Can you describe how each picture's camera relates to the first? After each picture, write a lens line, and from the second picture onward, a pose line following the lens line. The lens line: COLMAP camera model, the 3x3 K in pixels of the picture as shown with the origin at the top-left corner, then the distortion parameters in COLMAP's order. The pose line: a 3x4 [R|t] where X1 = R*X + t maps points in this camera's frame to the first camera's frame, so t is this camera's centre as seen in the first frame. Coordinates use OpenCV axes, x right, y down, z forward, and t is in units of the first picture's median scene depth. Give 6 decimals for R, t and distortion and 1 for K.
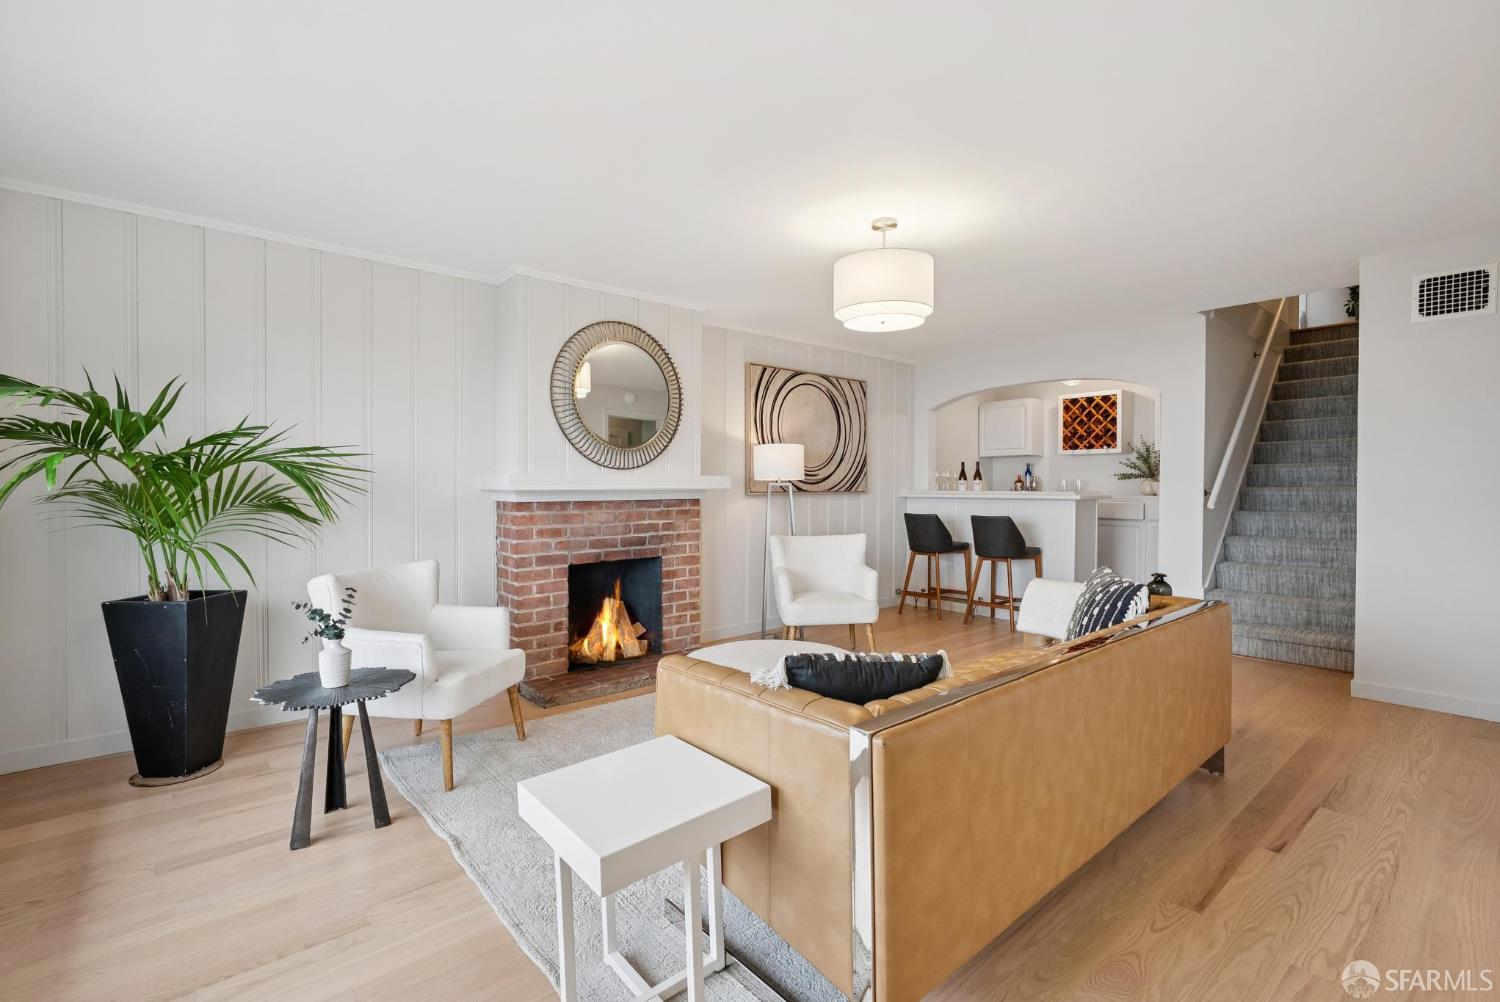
lens RADIAL K [[677.7, 0, 745.5], [0, 677.7, 494.3], [0, 0, 1]] dist [-0.011332, 0.000318]
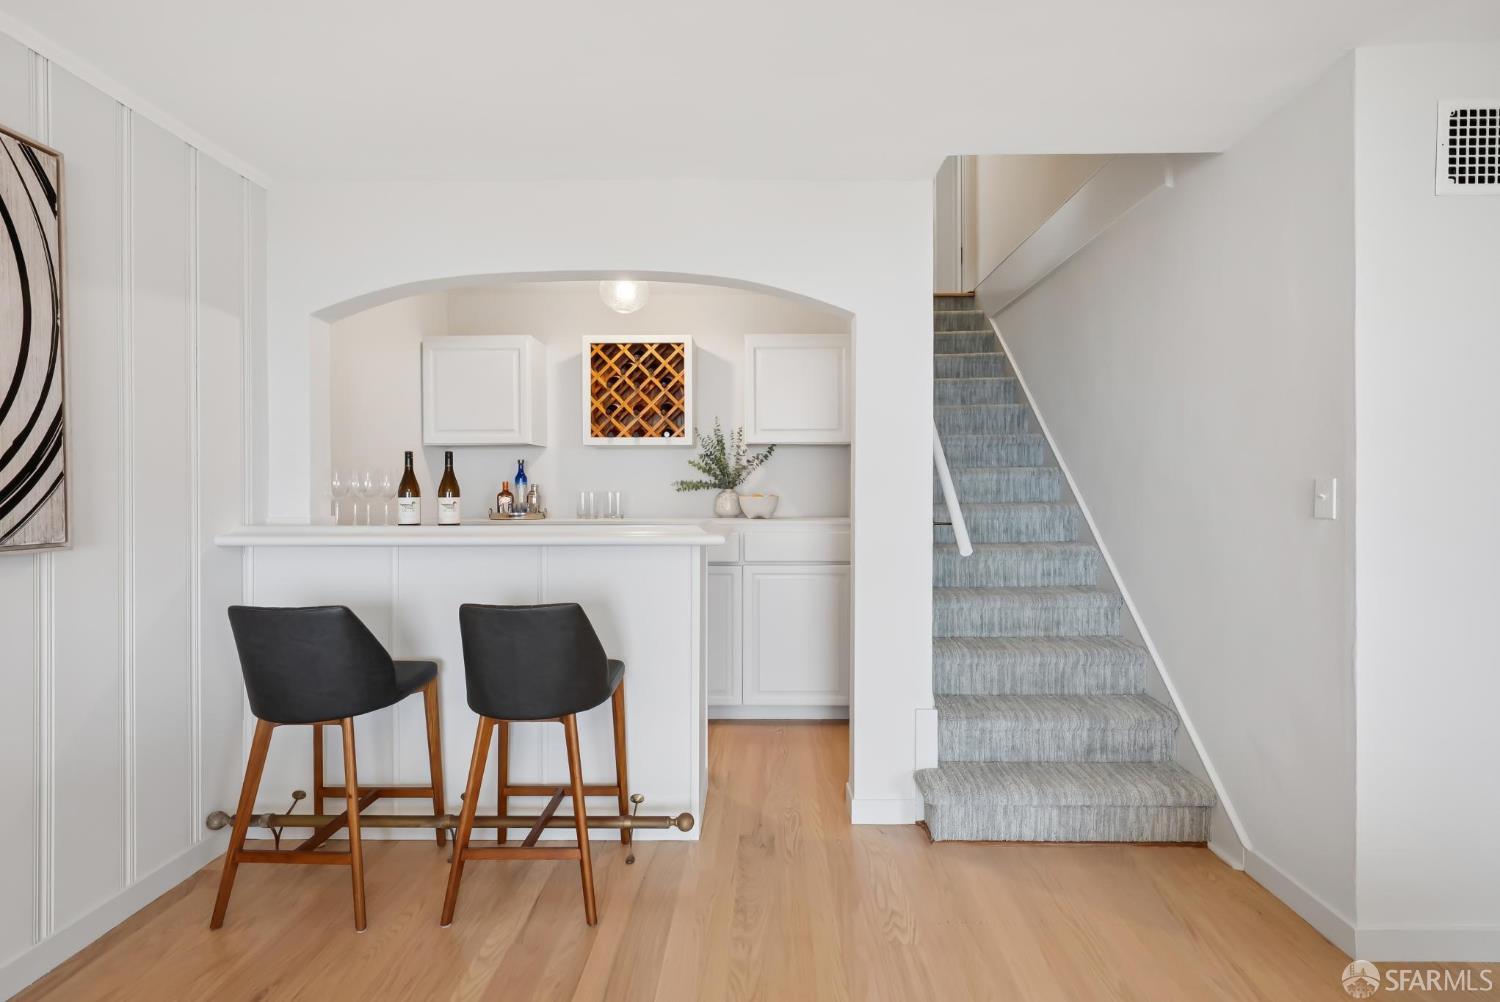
lens RADIAL K [[677.7, 0, 745.5], [0, 677.7, 494.3], [0, 0, 1]] dist [-0.011332, 0.000318]
pose [[0.660675, -0.011664, 0.750582, 0.150659], [0.011909, 0.999916, 0.005057, -0.021714], [-0.750578, 0.005598, 0.660758, 0.578318]]
